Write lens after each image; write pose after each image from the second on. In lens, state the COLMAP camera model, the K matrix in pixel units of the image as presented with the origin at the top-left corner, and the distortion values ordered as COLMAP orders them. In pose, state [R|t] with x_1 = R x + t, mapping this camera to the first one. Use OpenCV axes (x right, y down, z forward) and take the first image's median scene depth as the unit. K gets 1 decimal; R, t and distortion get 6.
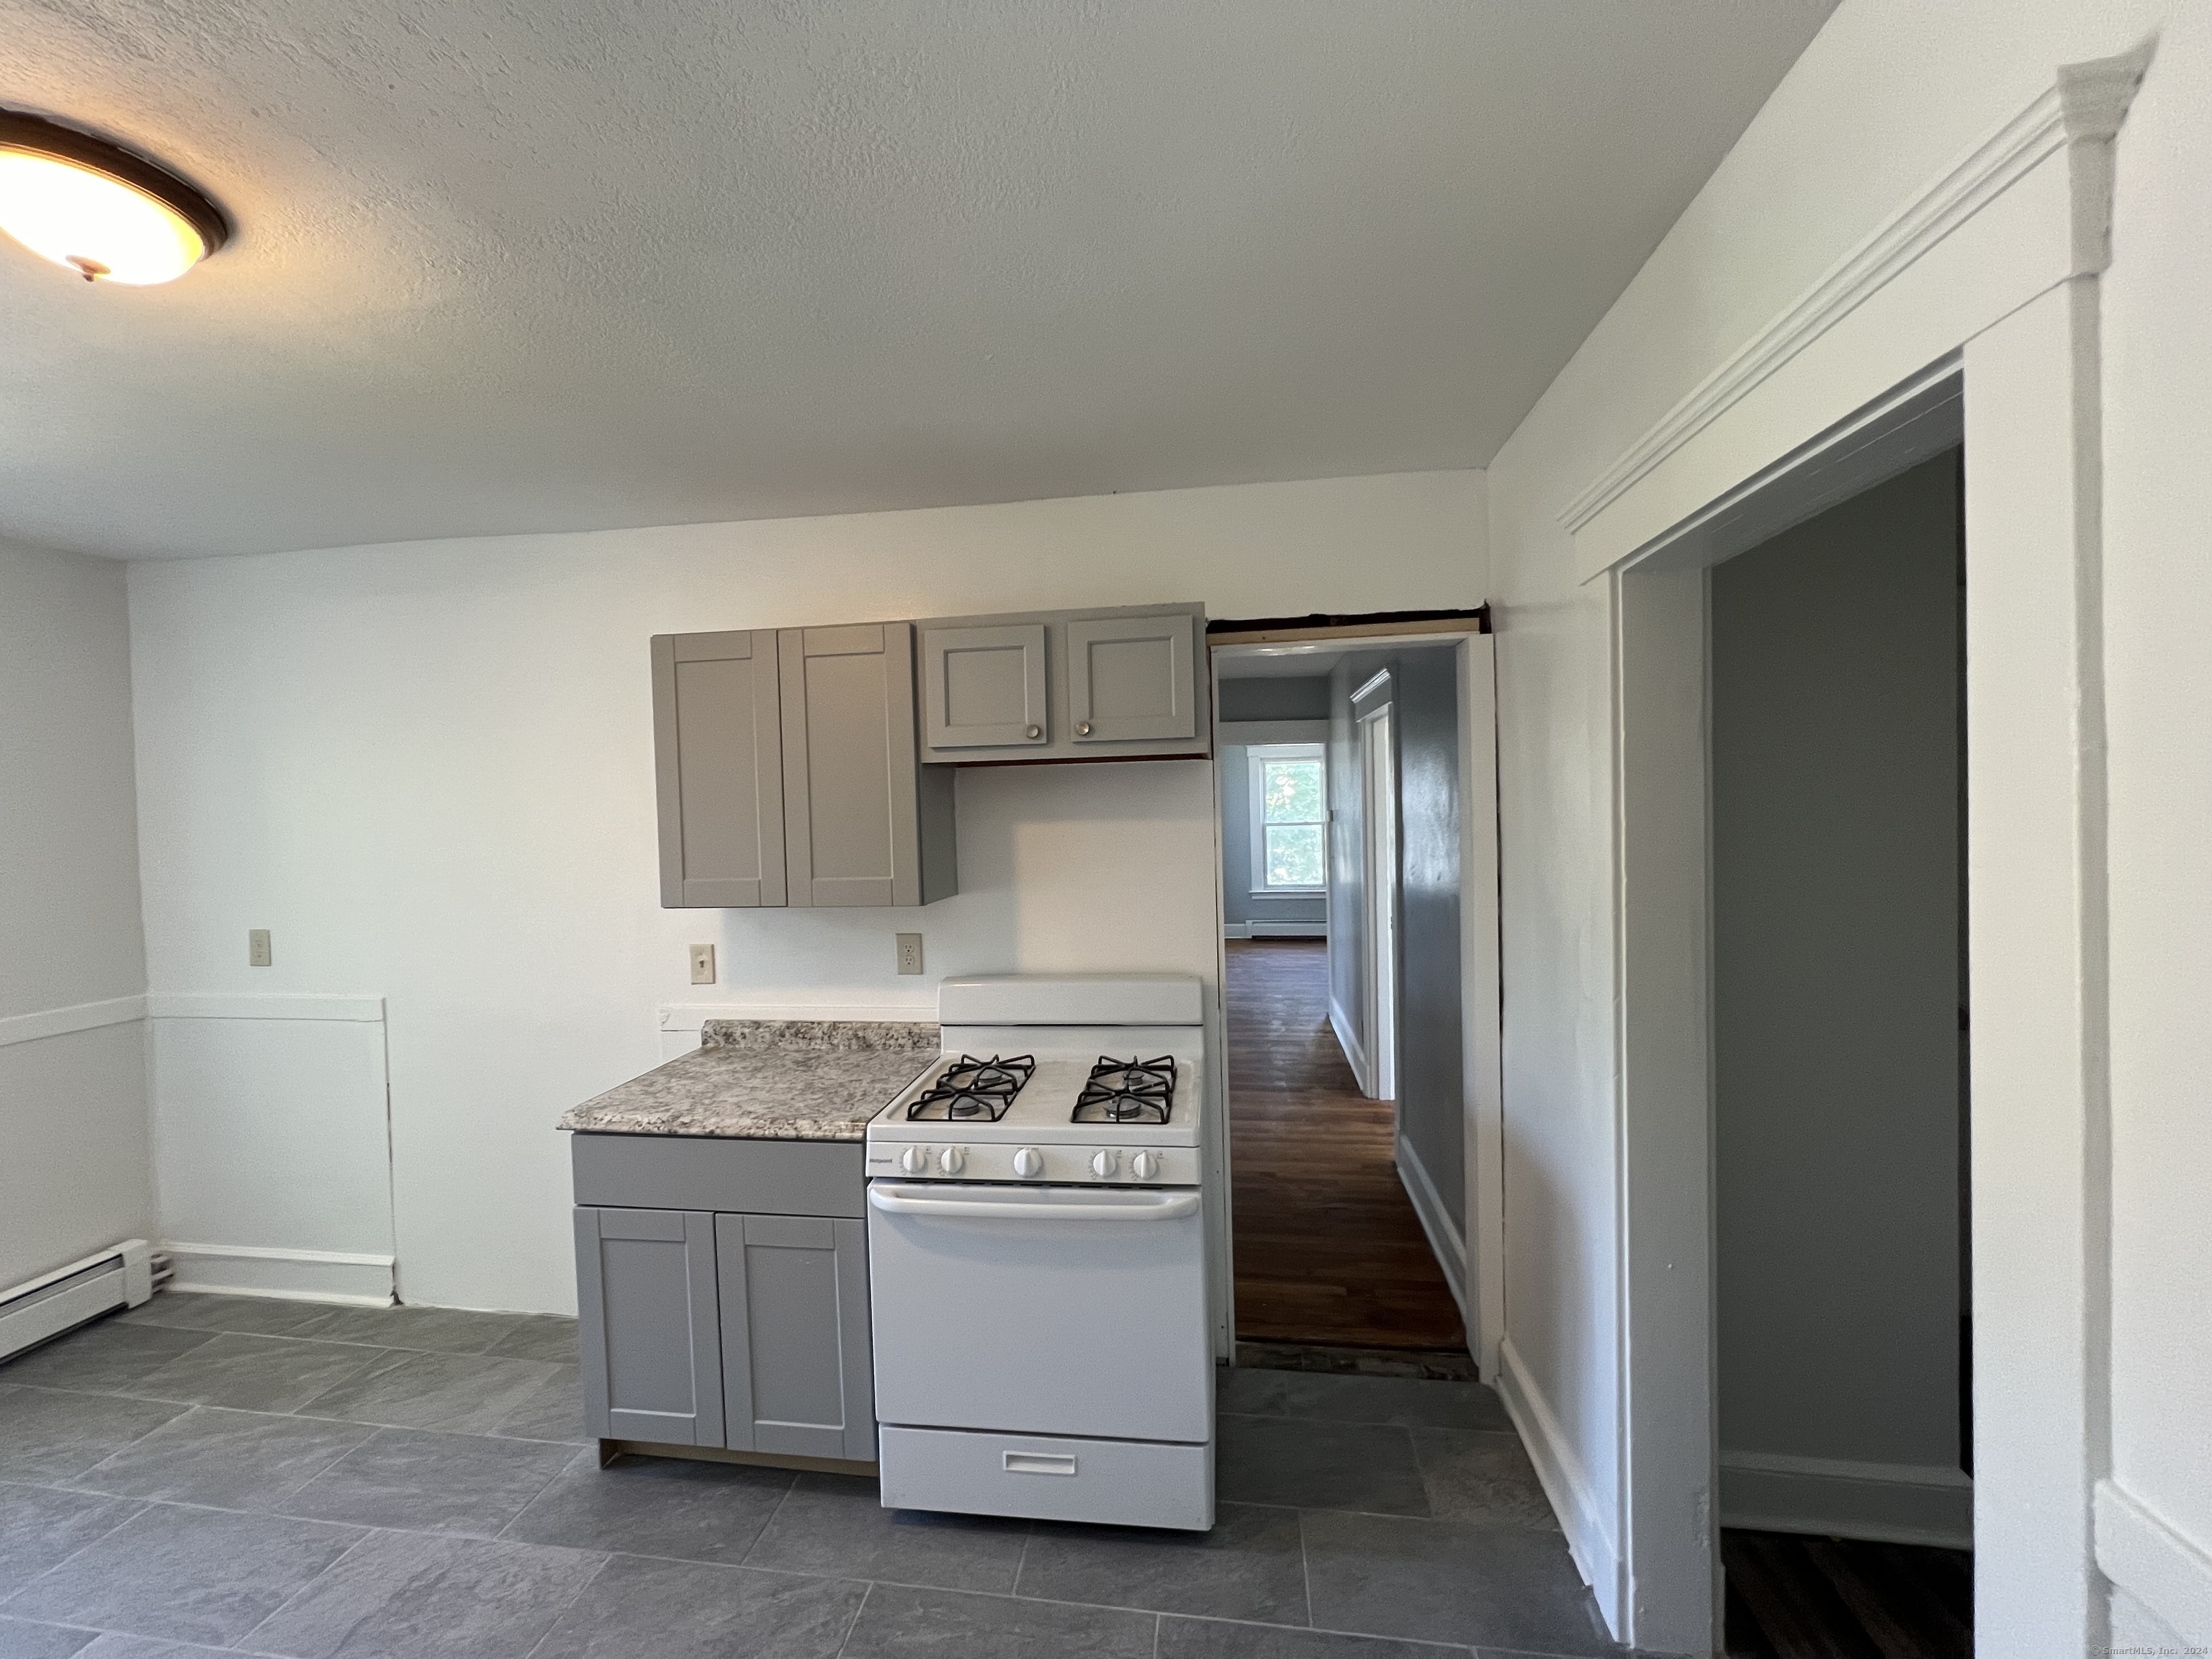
lens RADIAL K [[884.4, 0, 1101.7], [0, 884.4, 833.7], [0, 0, 1]] dist [0.000149, -0.000591]
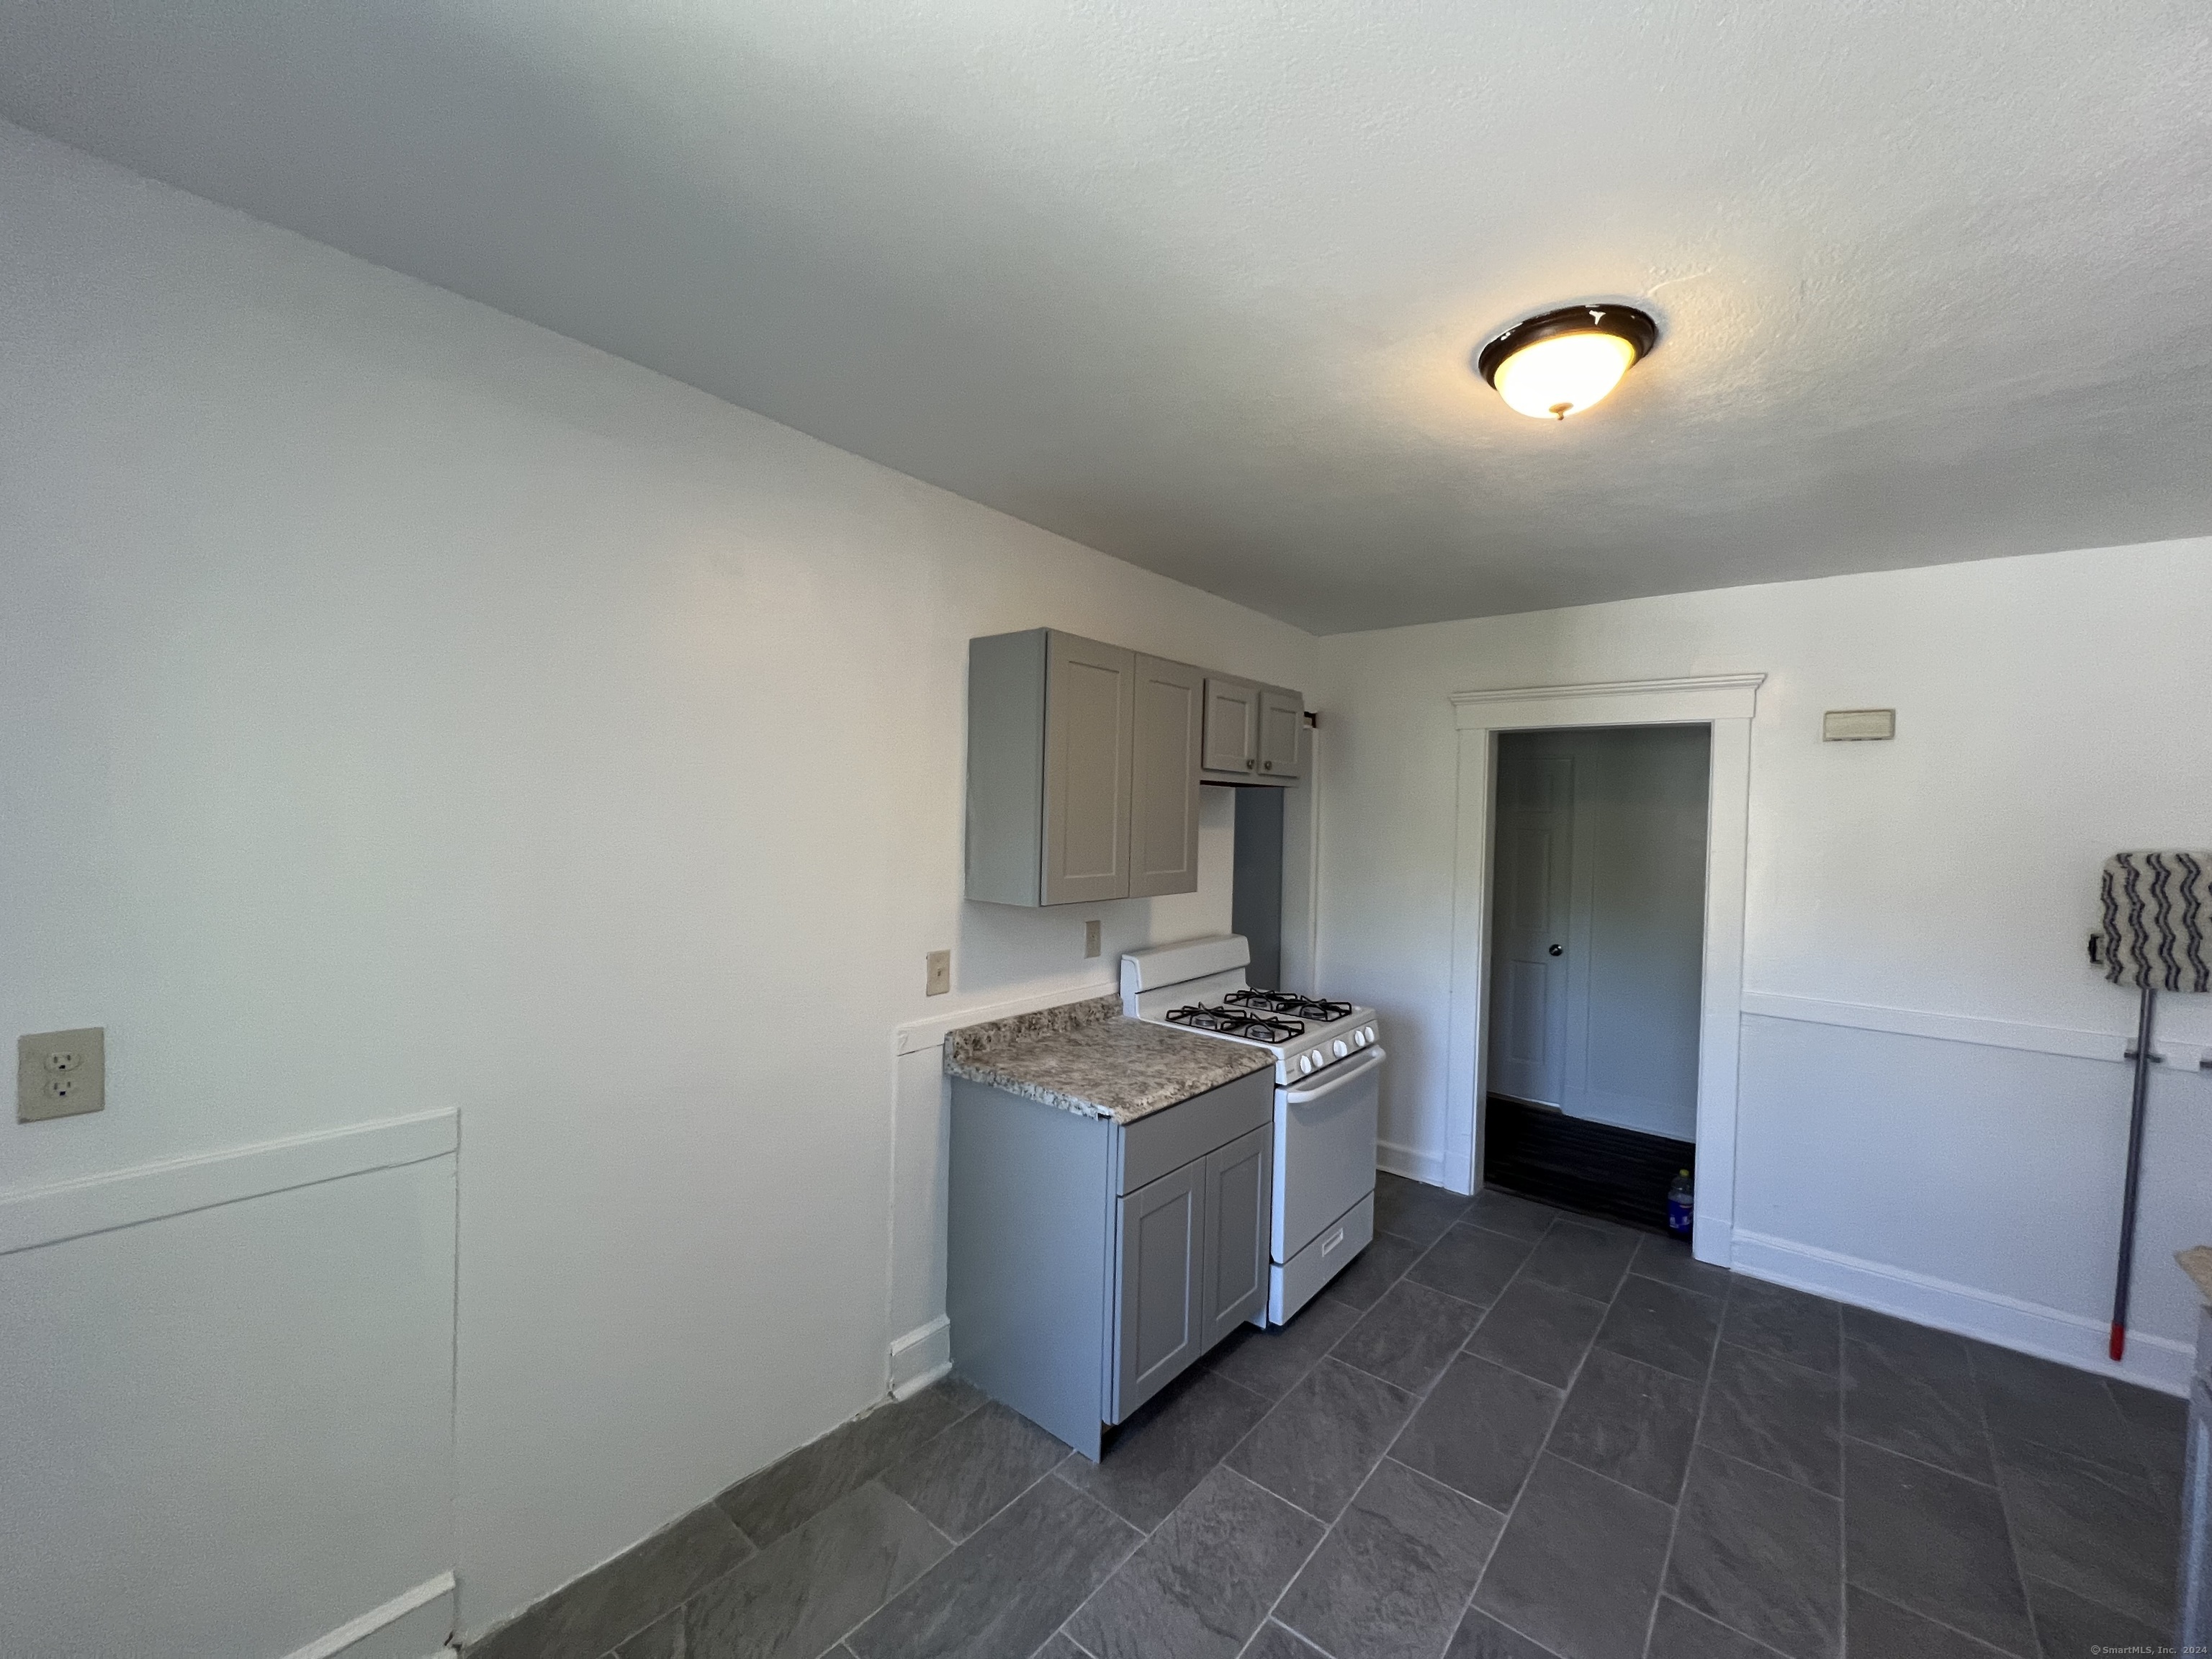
lens RADIAL K [[890.2, 0, 1097.1], [0, 890.2, 828.7], [0, 0, 1]] dist [-0.003049, 0.000618]
pose [[0.522333, 0.019069, 0.852528, -1.391801], [-0.013898, 0.999808, -0.013848, 0.011658], [-0.852628, -0.004615, 0.522498, 0.460978]]
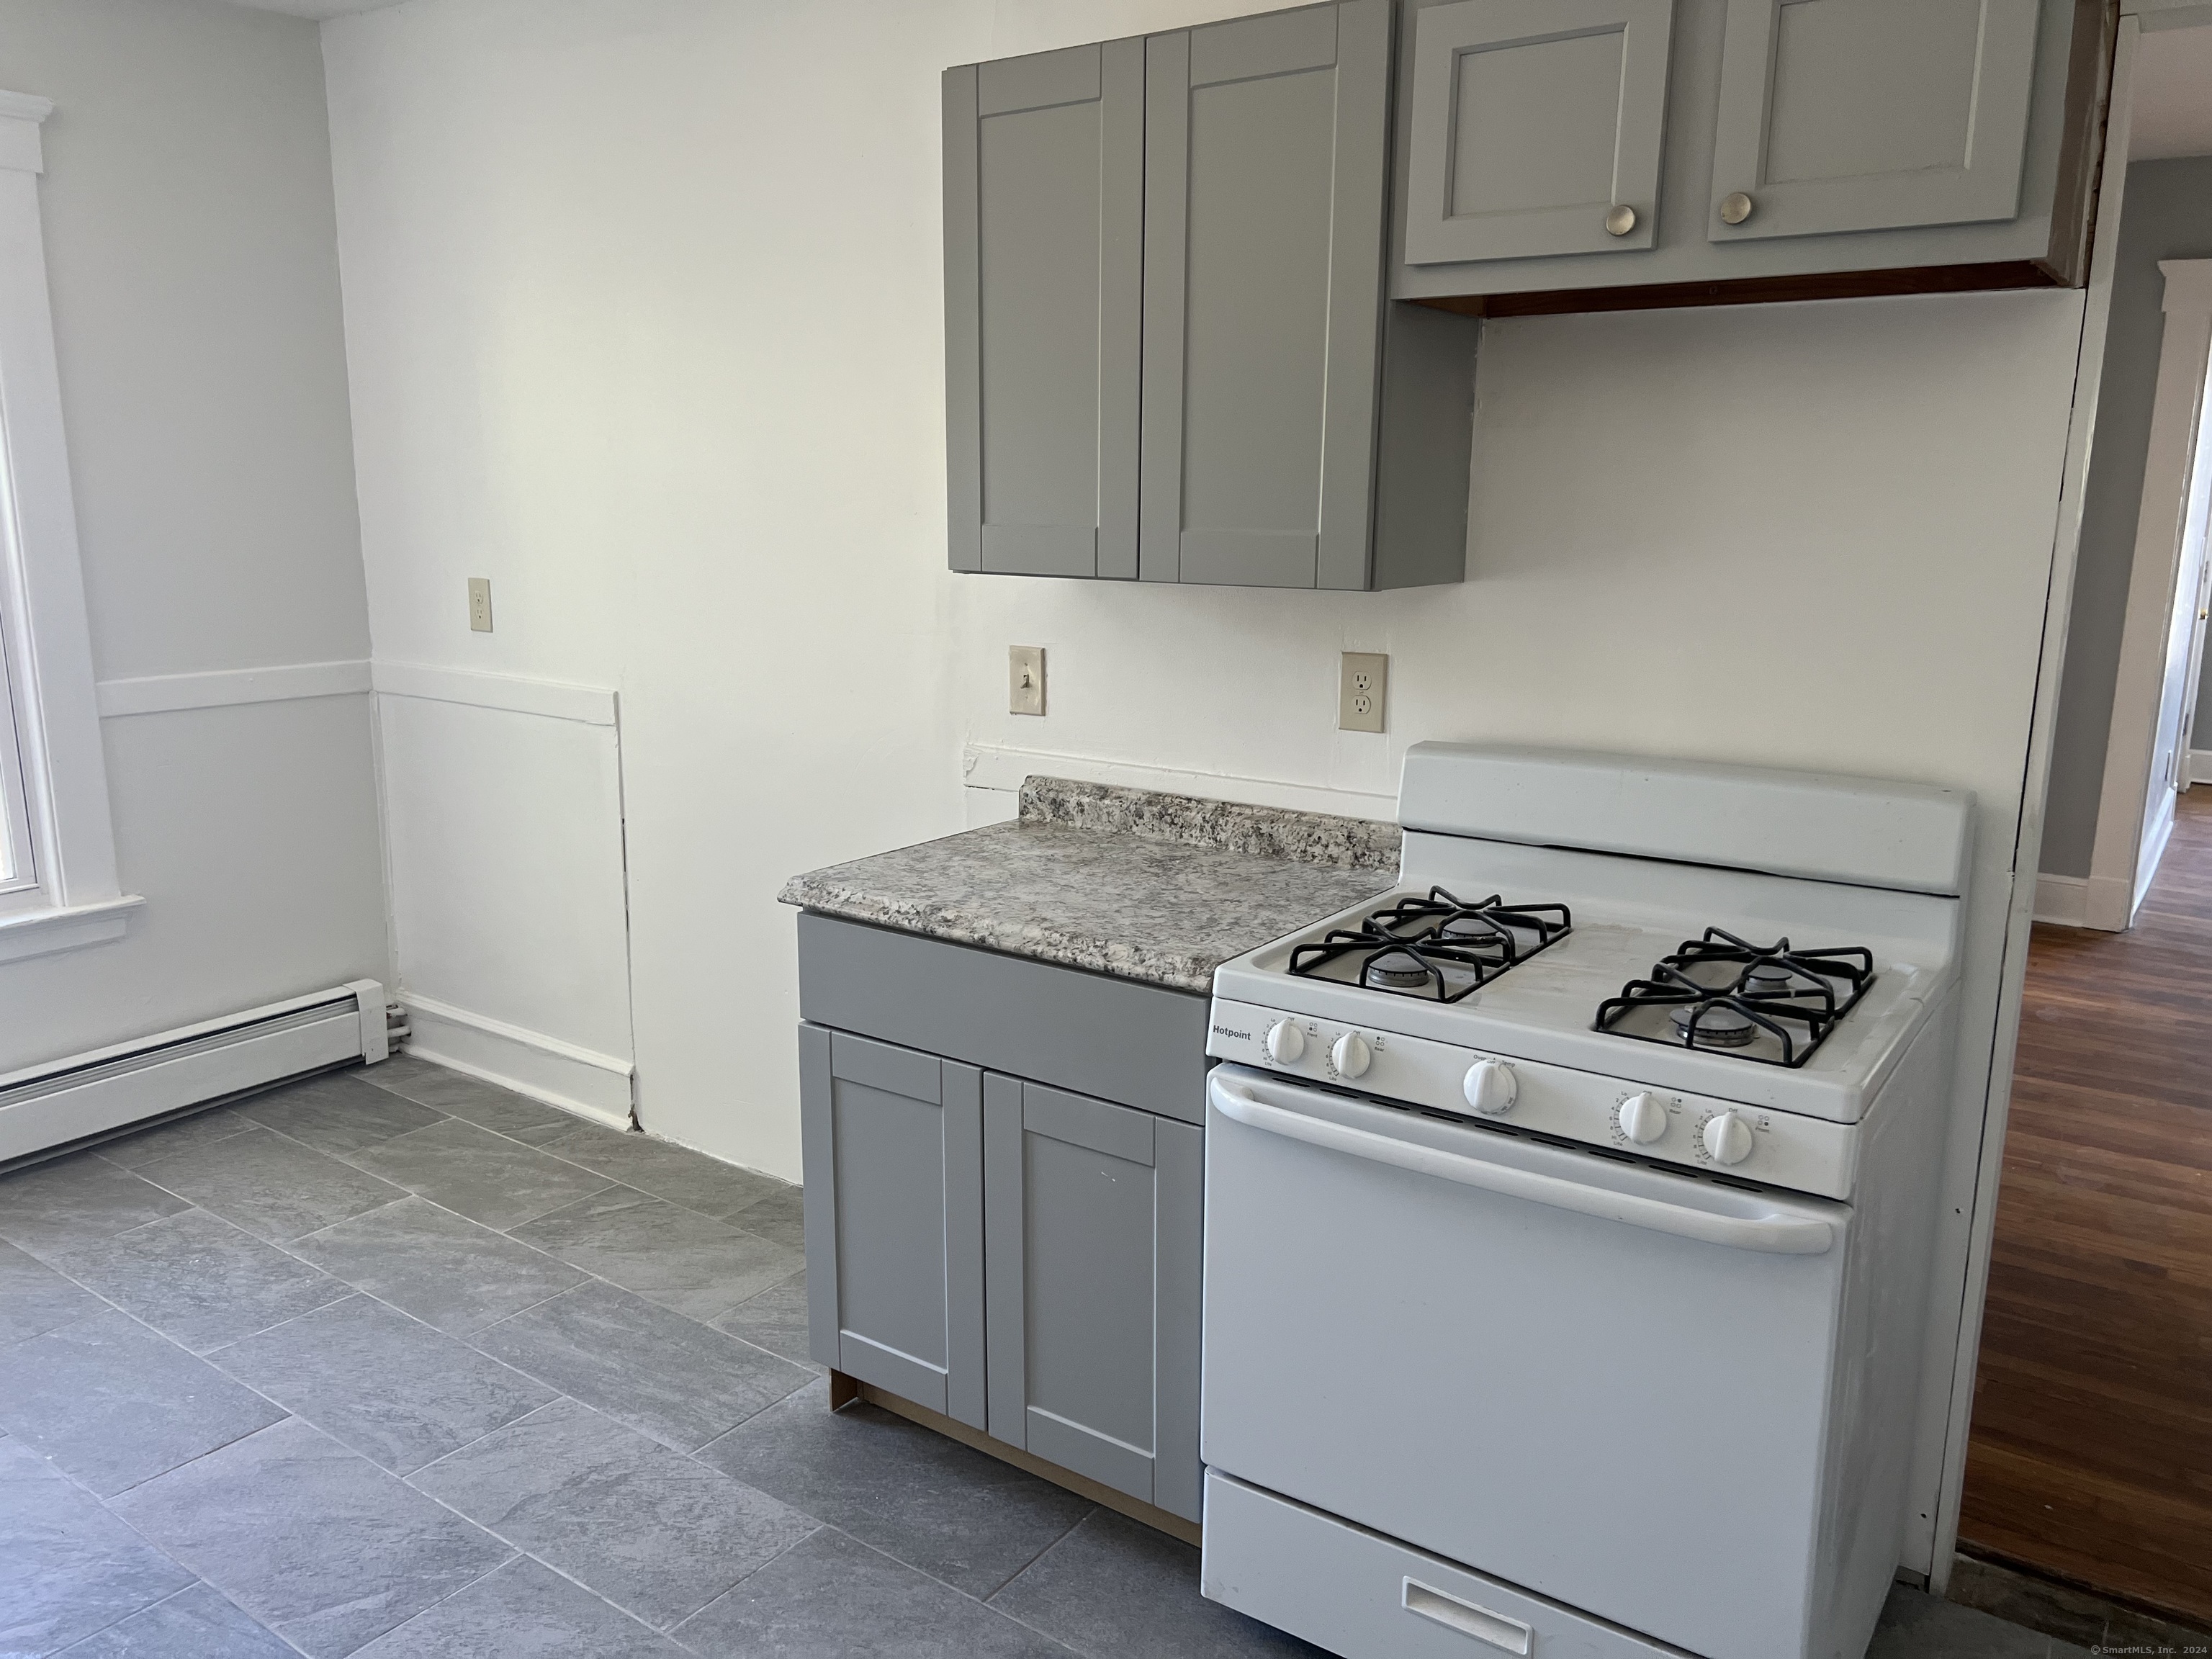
lens RADIAL K [[1657.3, 0, 1098.0], [0, 1657.3, 840.7], [0, 0, 1]] dist [0.061435, -0.099009]
pose [[0.888242, 0.127832, -0.441232, 0.104929], [-0.045684, 0.980321, 0.192049, 0.047072], [0.457099, -0.150428, 0.876602, 0.055014]]
